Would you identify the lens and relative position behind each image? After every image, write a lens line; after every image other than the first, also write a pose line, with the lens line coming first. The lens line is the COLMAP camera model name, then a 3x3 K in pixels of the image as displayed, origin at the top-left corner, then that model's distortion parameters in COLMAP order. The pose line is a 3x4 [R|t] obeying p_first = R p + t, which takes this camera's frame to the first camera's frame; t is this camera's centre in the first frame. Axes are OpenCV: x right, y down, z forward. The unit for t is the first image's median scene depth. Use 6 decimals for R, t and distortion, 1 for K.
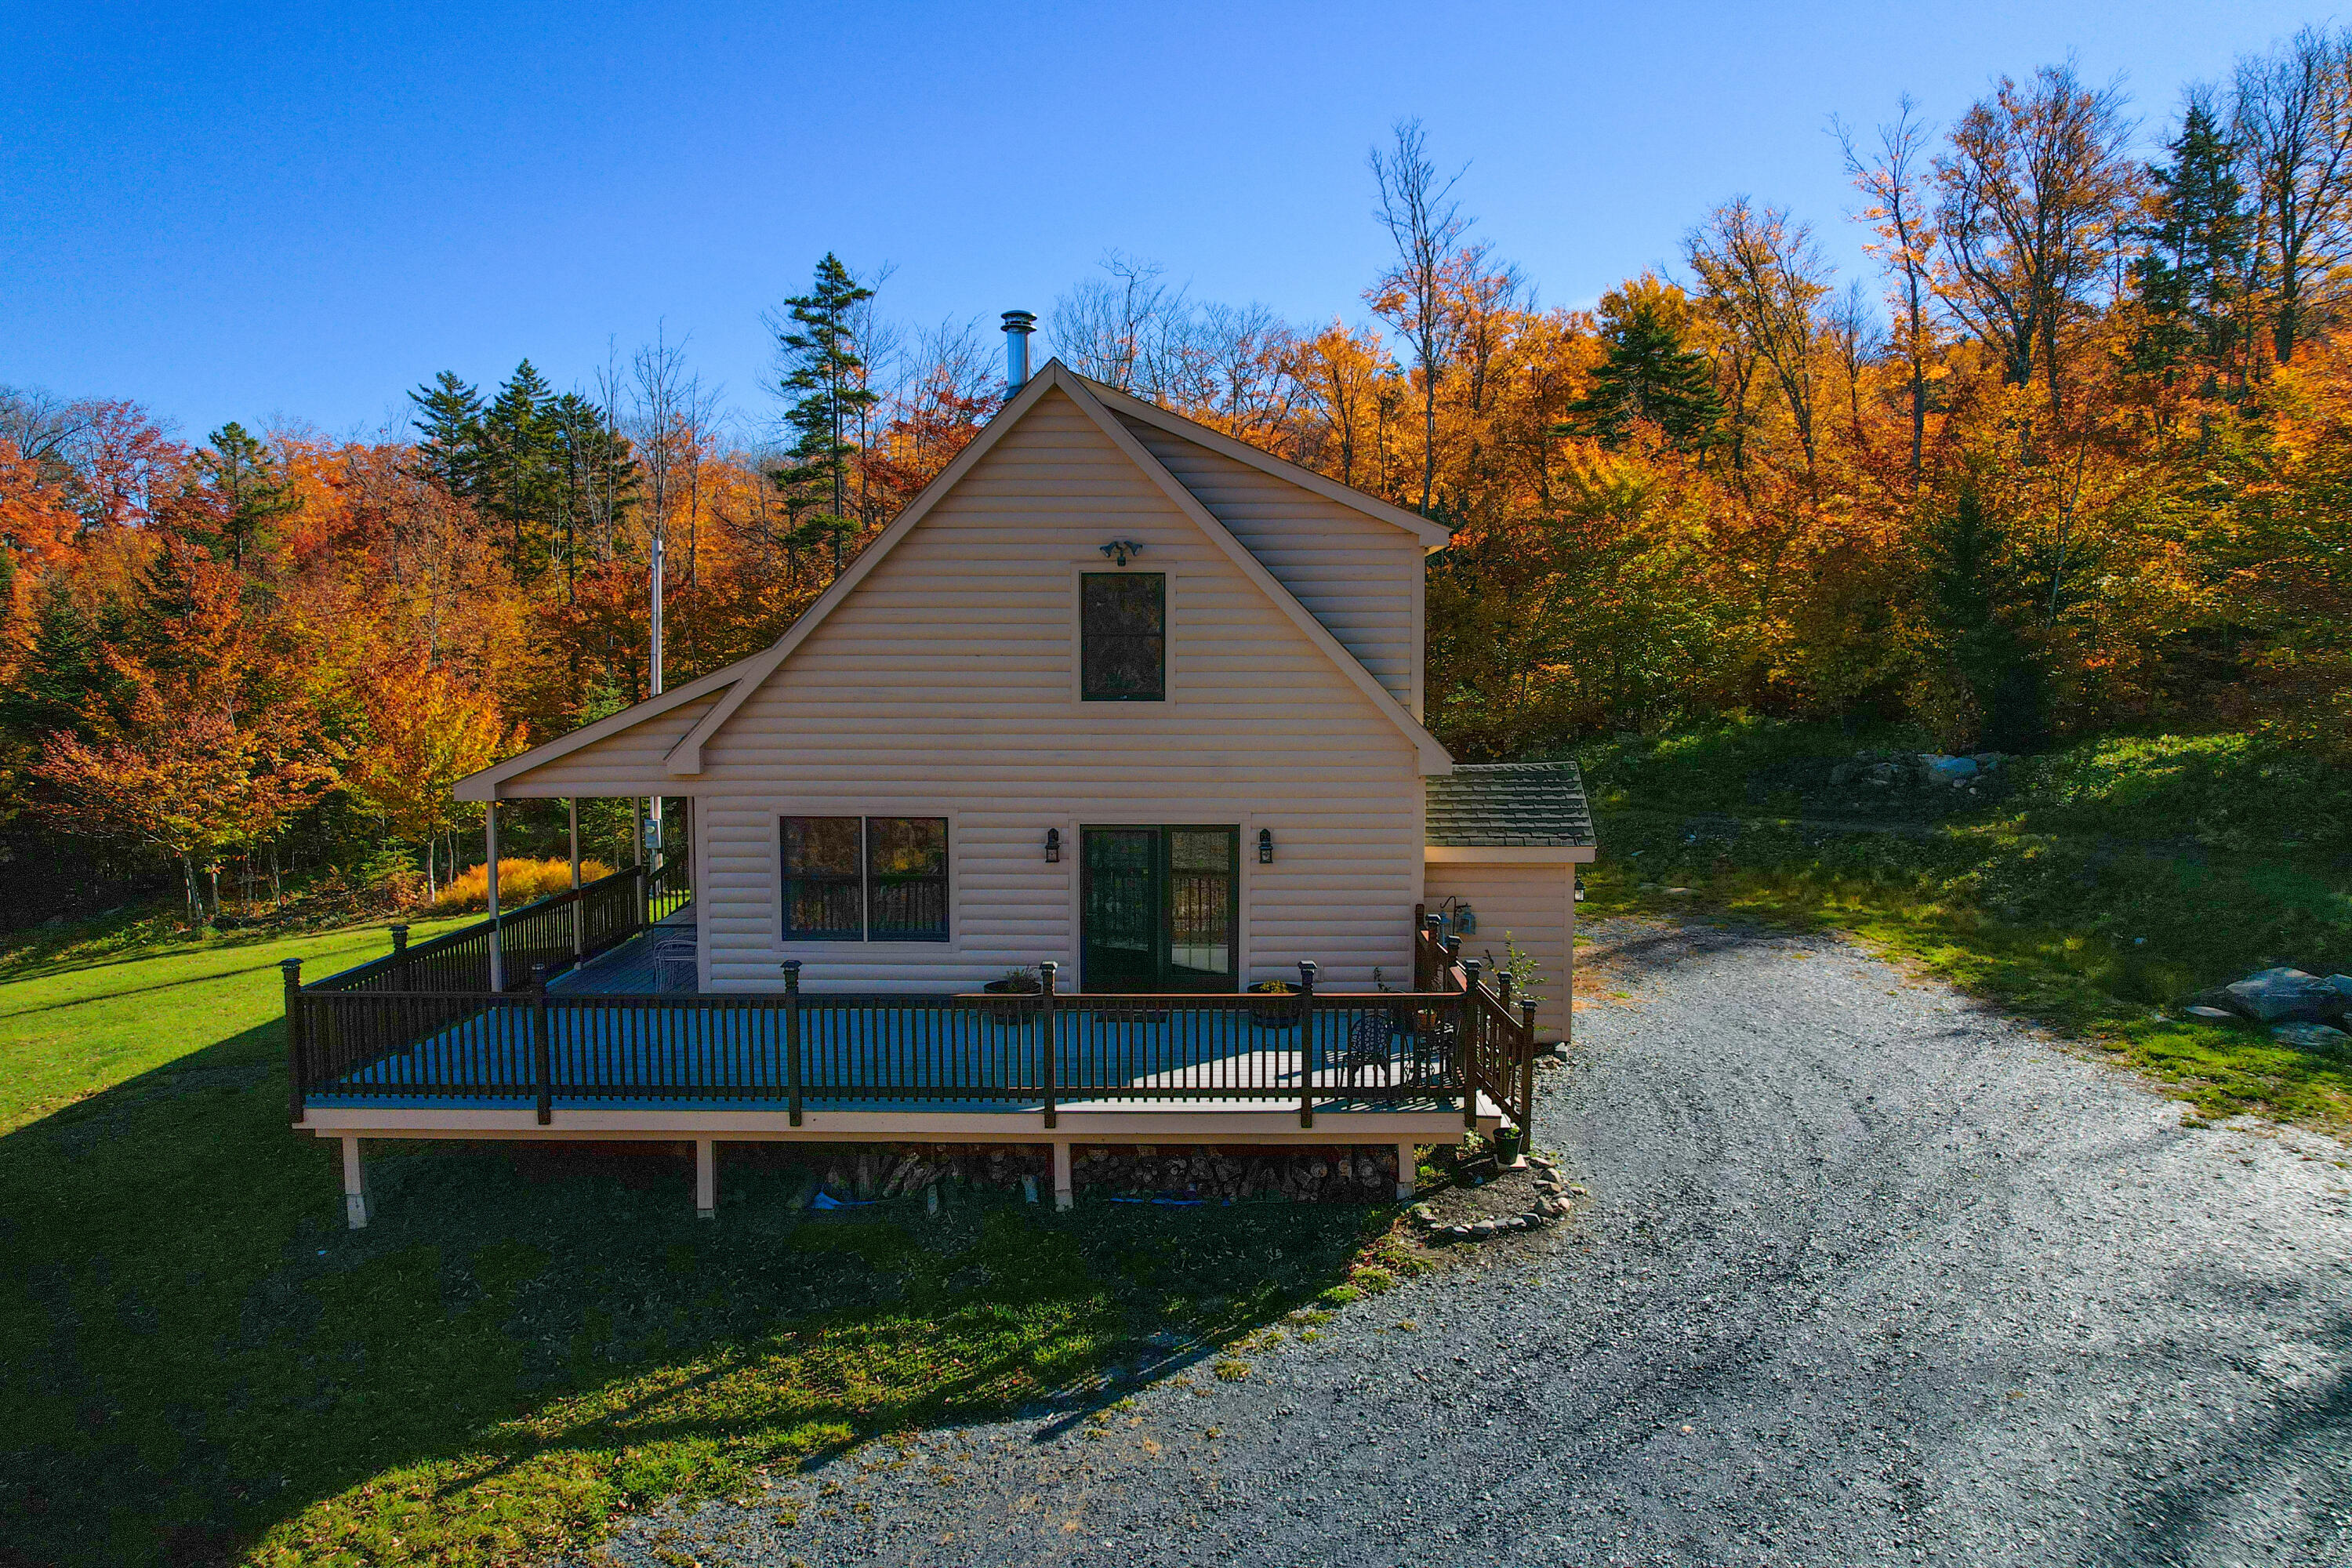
lens RADIAL K [[1486.0, 0, 1183.1], [0, 1486.0, 773.1], [0, 0, 1]] dist [-0.039355, 0.002509]
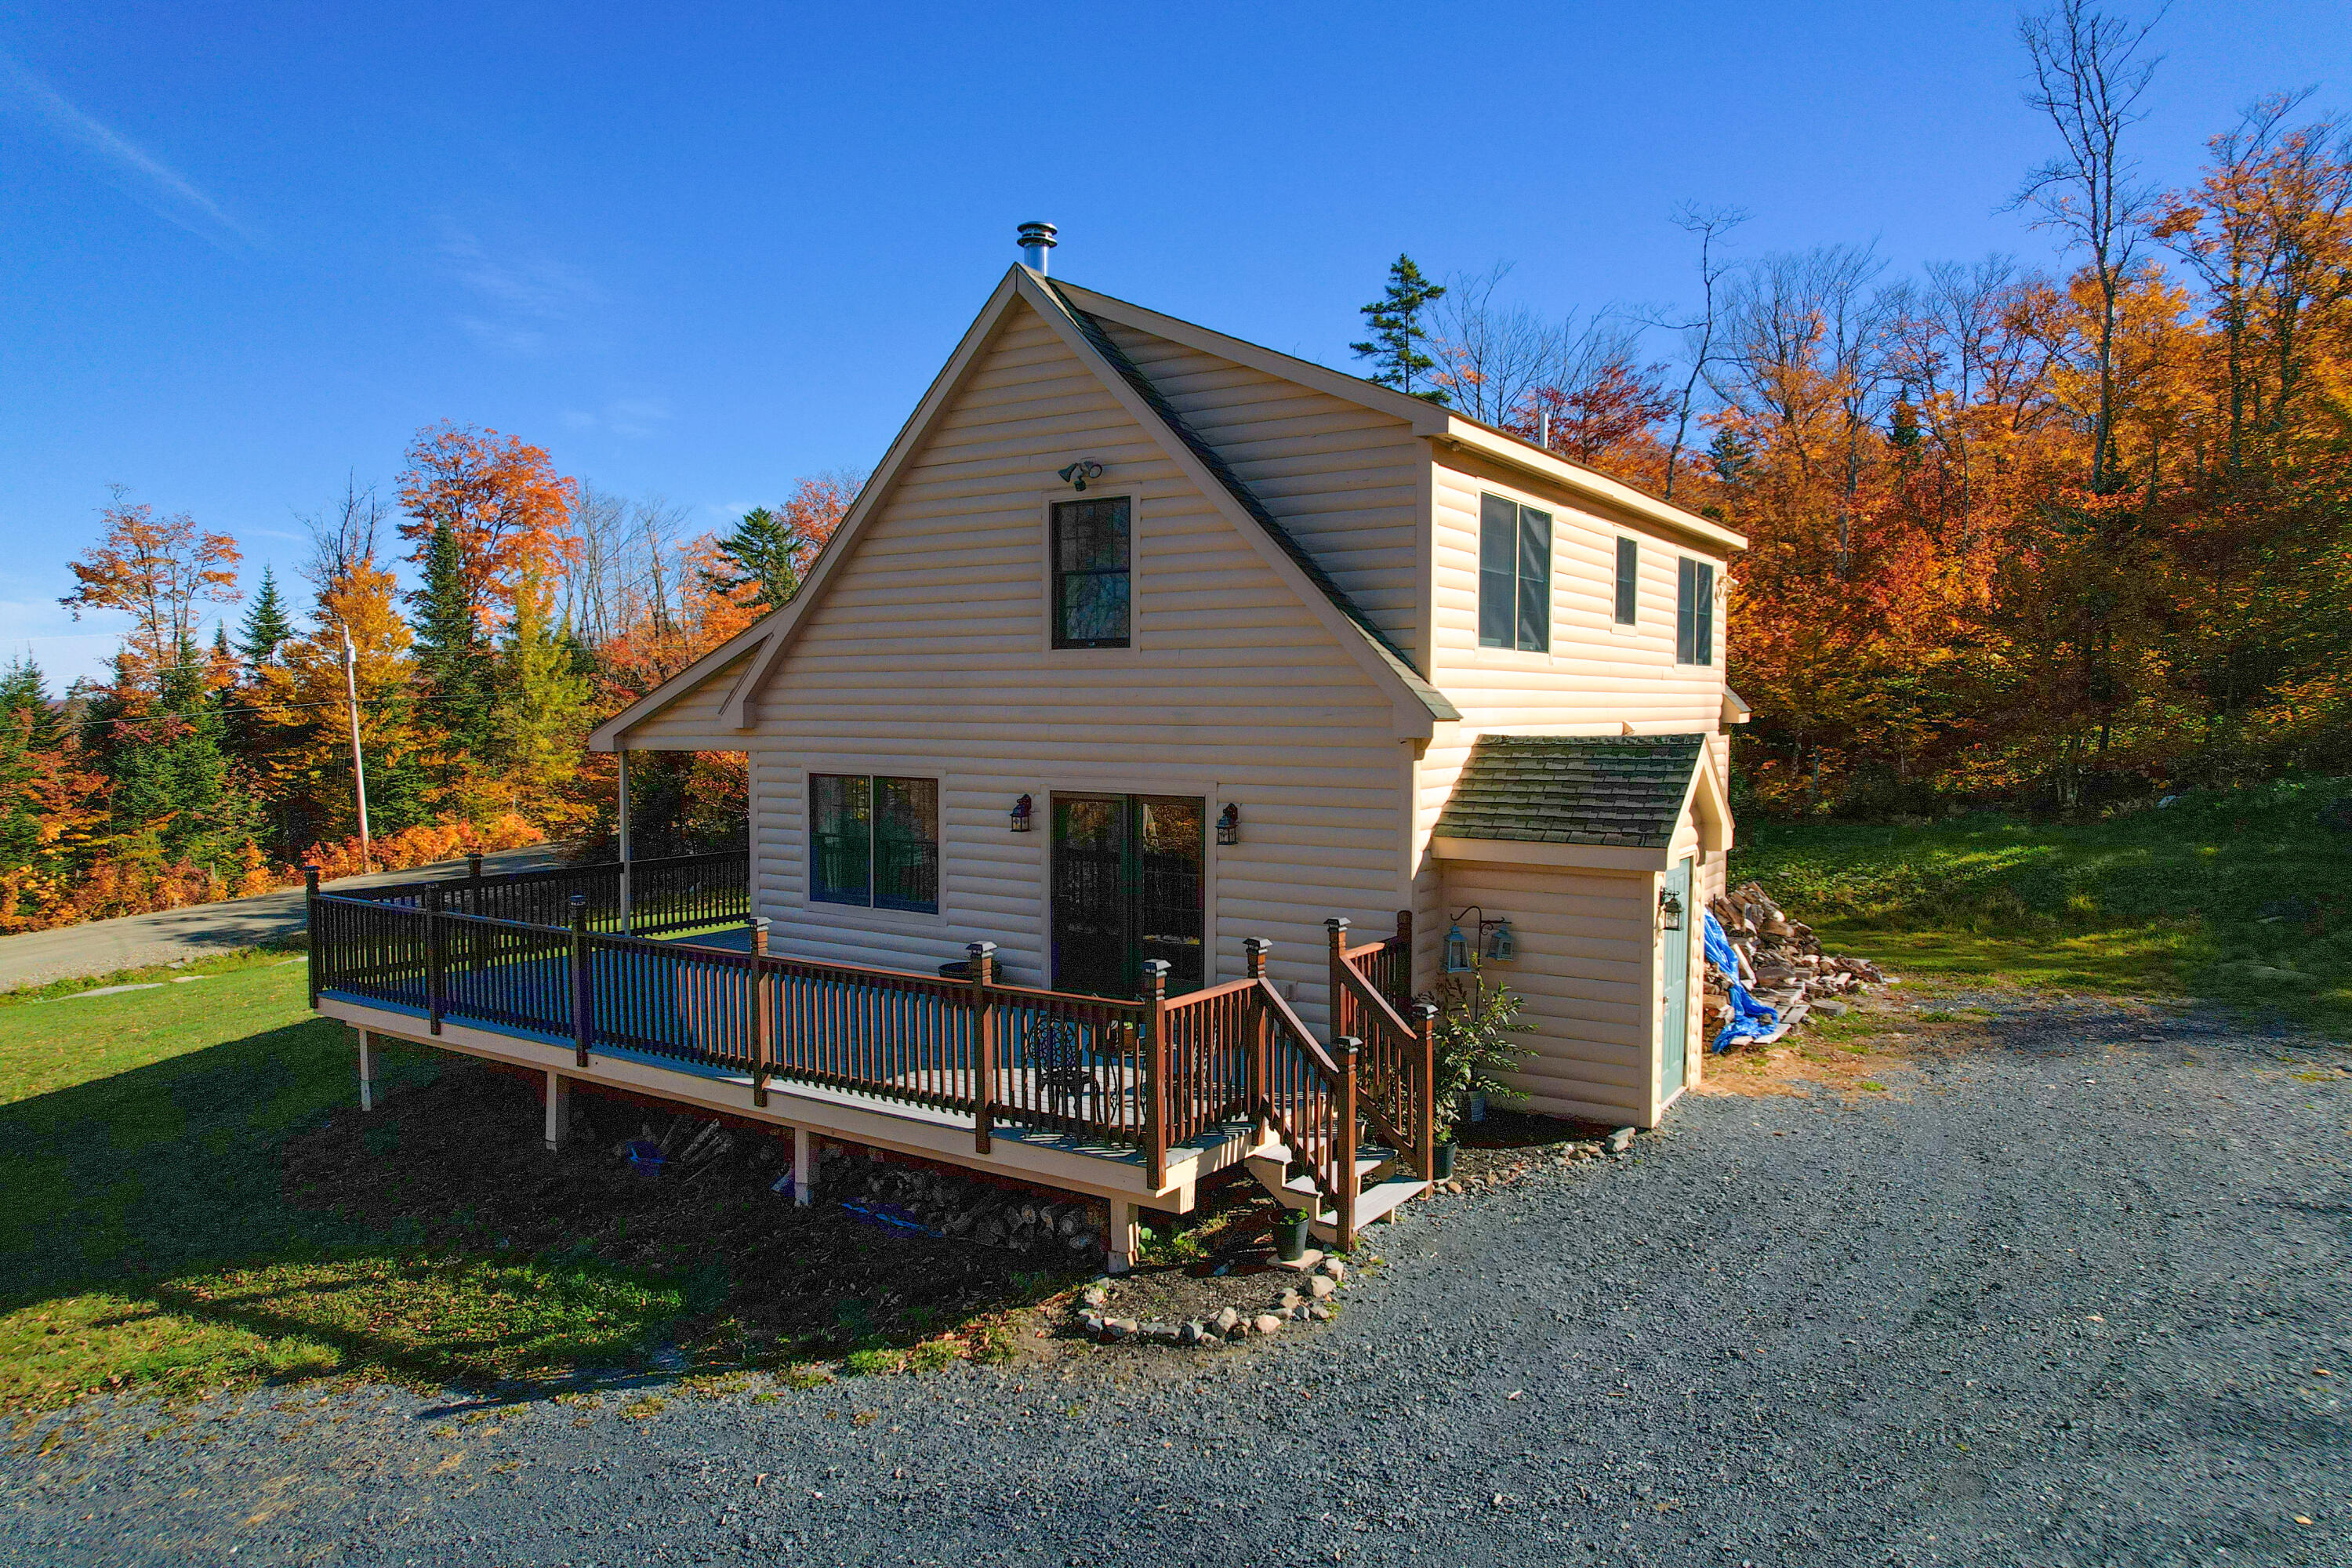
lens RADIAL K [[1486.0, 0, 1183.1], [0, 1486.0, 773.1], [0, 0, 1]] dist [-0.039355, 0.002509]
pose [[0.844420, 0.024731, -0.535111, 0.469134], [-0.040342, 0.999033, -0.017489, 0.036383], [0.534161, 0.036355, 0.844601, 0.303356]]
